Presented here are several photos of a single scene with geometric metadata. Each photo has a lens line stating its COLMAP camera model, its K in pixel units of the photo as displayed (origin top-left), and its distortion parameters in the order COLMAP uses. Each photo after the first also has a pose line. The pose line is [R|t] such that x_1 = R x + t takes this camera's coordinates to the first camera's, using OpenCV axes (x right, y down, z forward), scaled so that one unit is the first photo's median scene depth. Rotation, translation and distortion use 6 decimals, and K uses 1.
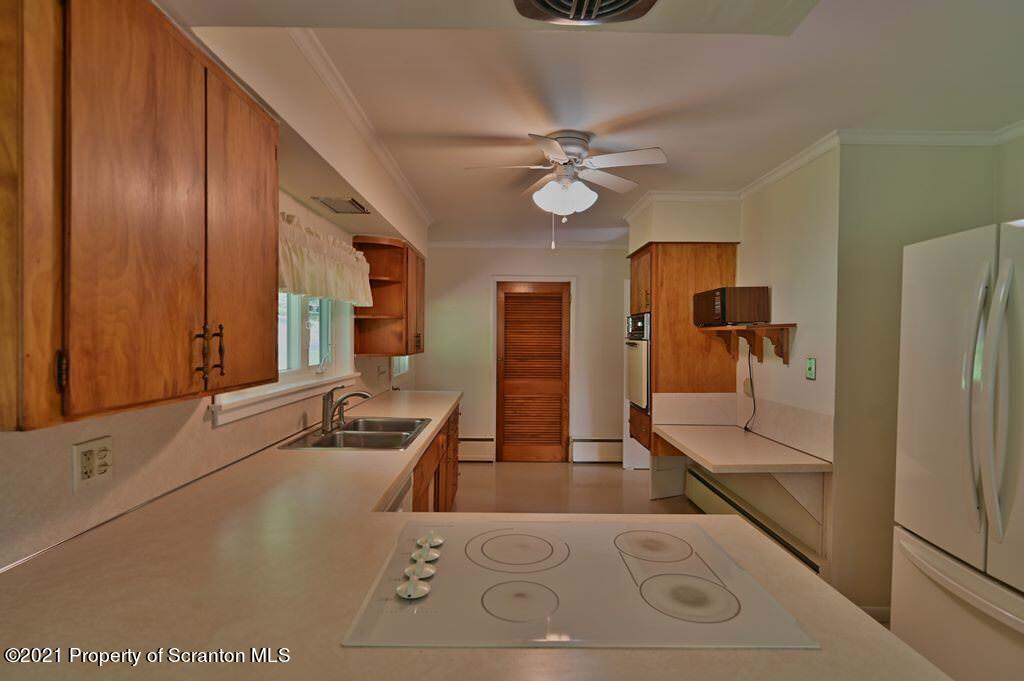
lens RADIAL K [[502.2, 0, 514.1], [0, 502.2, 342.2], [0, 0, 1]] dist [-0.000112, 0.000181]
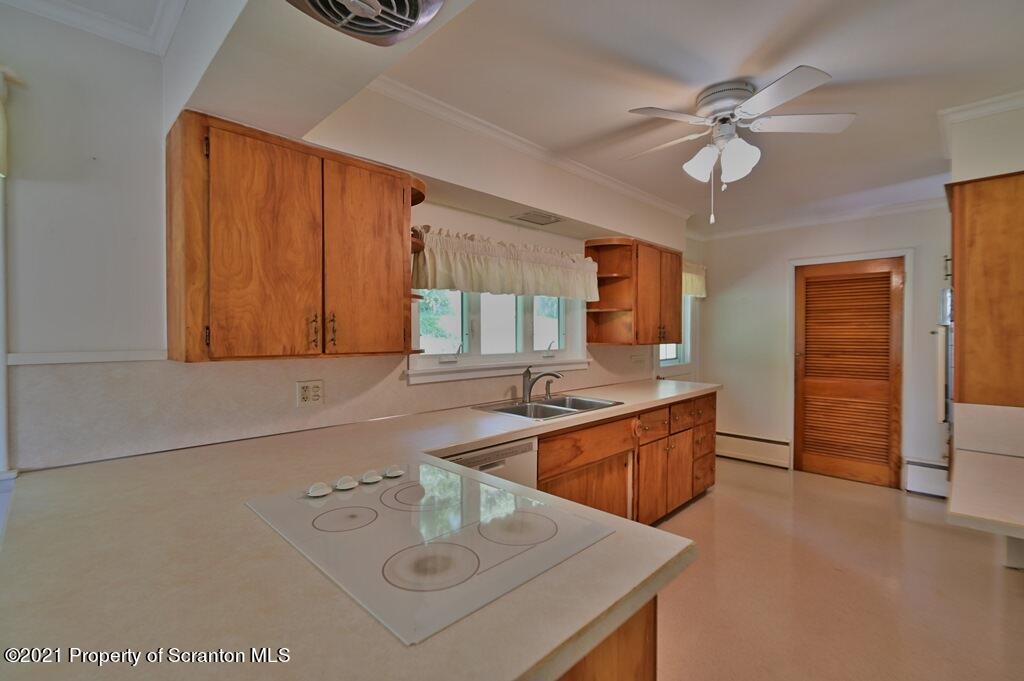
lens RADIAL K [[455.1, 0, 508.9], [0, 455.1, 343.3], [0, 0, 1]] dist [-0.001751, -0.000531]
pose [[0.701050, 0.007158, -0.713076, 0.303389], [-0.002129, 0.999966, 0.007945, 0.016442], [0.713109, -0.004051, 0.701042, 0.132681]]
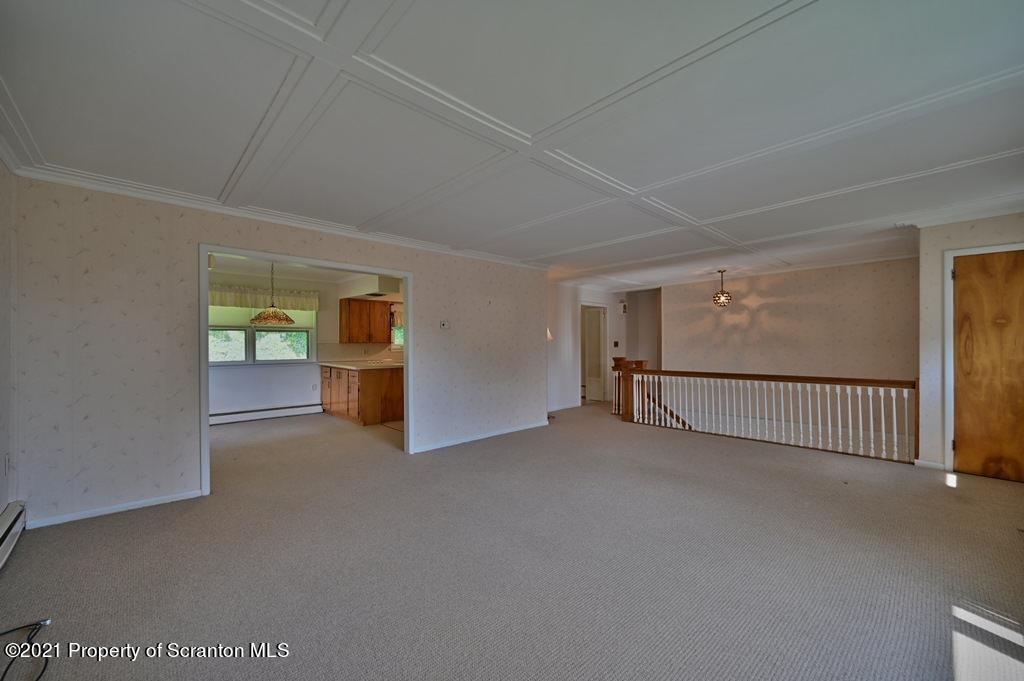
lens RADIAL K [[404.7, 0, 518.9], [0, 404.7, 349.1], [0, 0, 1]] dist [0.000972, -0.000021]
pose [[0.678147, 0.006685, -0.734896, 2.049848], [-0.006387, 0.999974, 0.003203, 0.057634], [0.734899, 0.002521, 0.678172, -0.591054]]
